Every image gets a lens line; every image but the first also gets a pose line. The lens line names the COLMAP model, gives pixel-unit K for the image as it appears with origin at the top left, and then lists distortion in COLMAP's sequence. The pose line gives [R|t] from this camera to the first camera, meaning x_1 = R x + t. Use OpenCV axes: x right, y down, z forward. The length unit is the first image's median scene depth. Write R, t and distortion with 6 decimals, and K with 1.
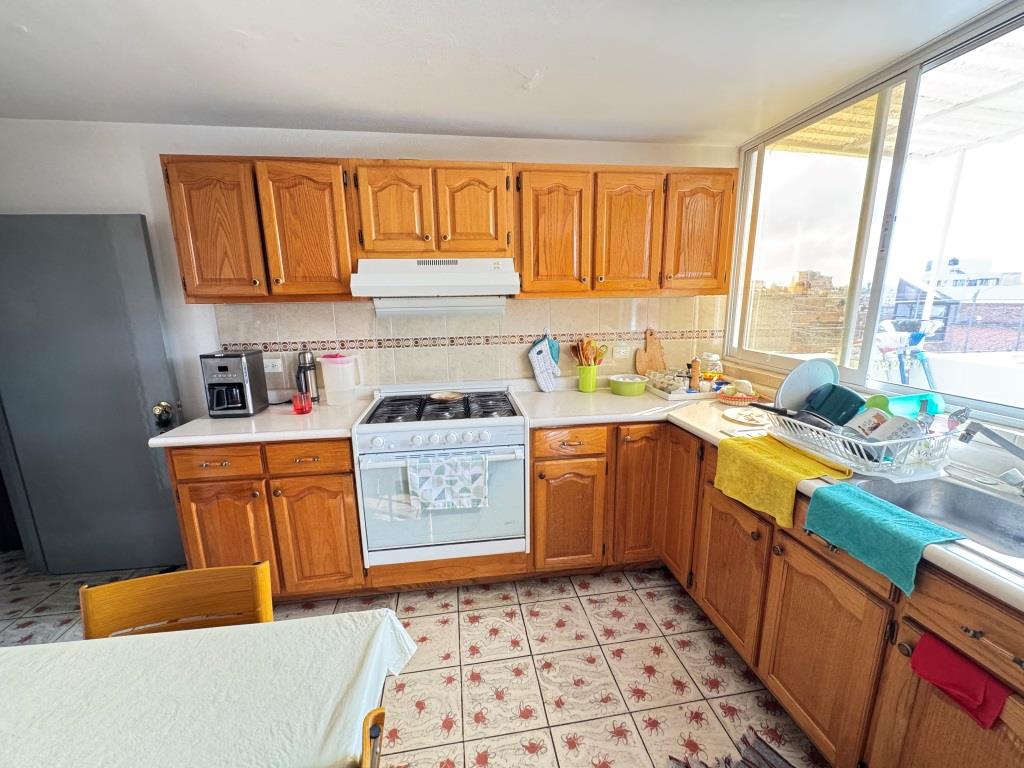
lens RADIAL K [[406.1, 0, 509.3], [0, 406.1, 381.0], [0, 0, 1]] dist [-0.001615, 0.000161]
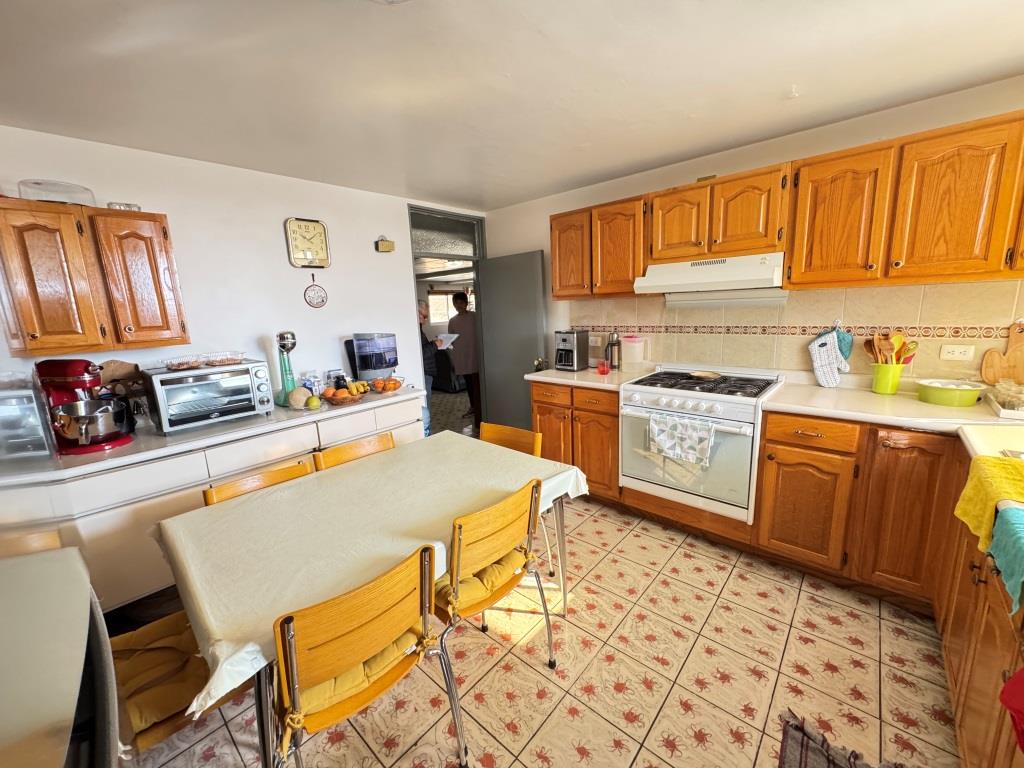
lens RADIAL K [[406.1, 0, 514.5], [0, 406.1, 379.2], [0, 0, 1]] dist [-0.001615, 0.000161]
pose [[0.643271, 0.129365, -0.754631, 0.418271], [-0.118273, 0.990581, 0.068993, 0.036226], [0.756449, 0.044872, 0.652512, -0.210761]]
